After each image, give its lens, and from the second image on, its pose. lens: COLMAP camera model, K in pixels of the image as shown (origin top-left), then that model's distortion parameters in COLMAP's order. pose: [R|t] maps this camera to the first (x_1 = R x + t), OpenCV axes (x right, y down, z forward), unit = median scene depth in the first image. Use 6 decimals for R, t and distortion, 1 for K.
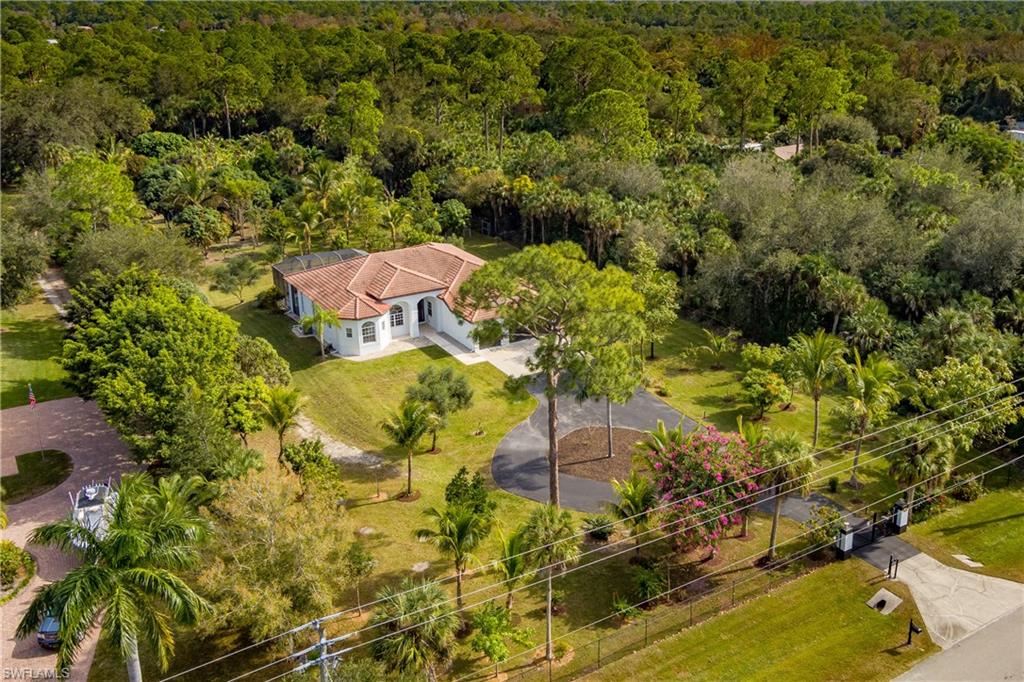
lens RADIAL K [[891.9, 0, 591.6], [0, 891.9, 342.4], [0, 0, 1]] dist [0.019601, -0.001209]
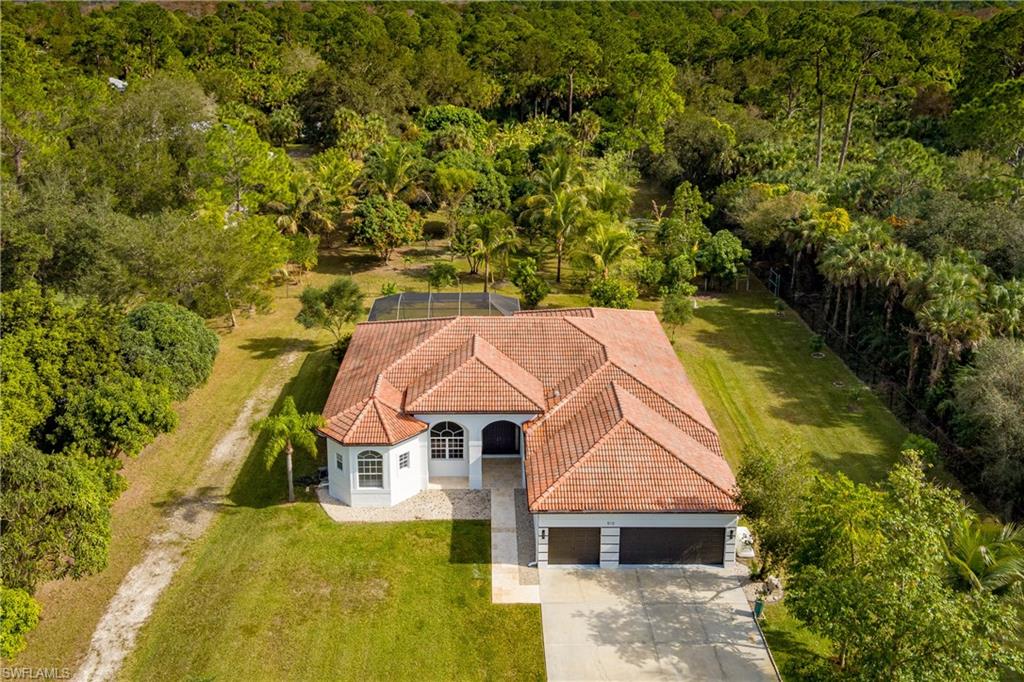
lens RADIAL K [[921.1, 0, 502.4], [0, 921.1, 239.4], [0, 0, 1]] dist [0.063902, -0.120079]
pose [[0.841771, 0.140867, -0.521132, 0.063871], [-0.198038, 0.978630, -0.055351, -0.095243], [0.502199, 0.149796, 0.851679, 0.393971]]
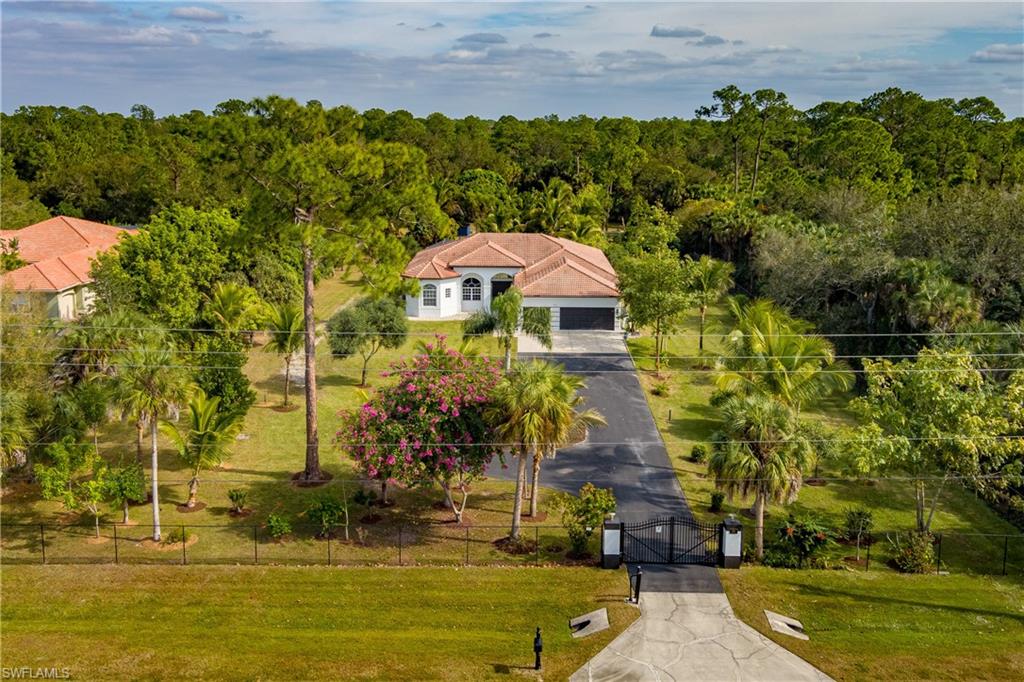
lens RADIAL K [[889.2, 0, 530.5], [0, 889.2, 328.0], [0, 0, 1]] dist [0.030660, -0.015209]
pose [[0.840231, 0.130330, -0.526333, 0.265992], [-0.205139, 0.974941, -0.086068, 0.062027], [0.501927, 0.180289, 0.845911, 0.165582]]
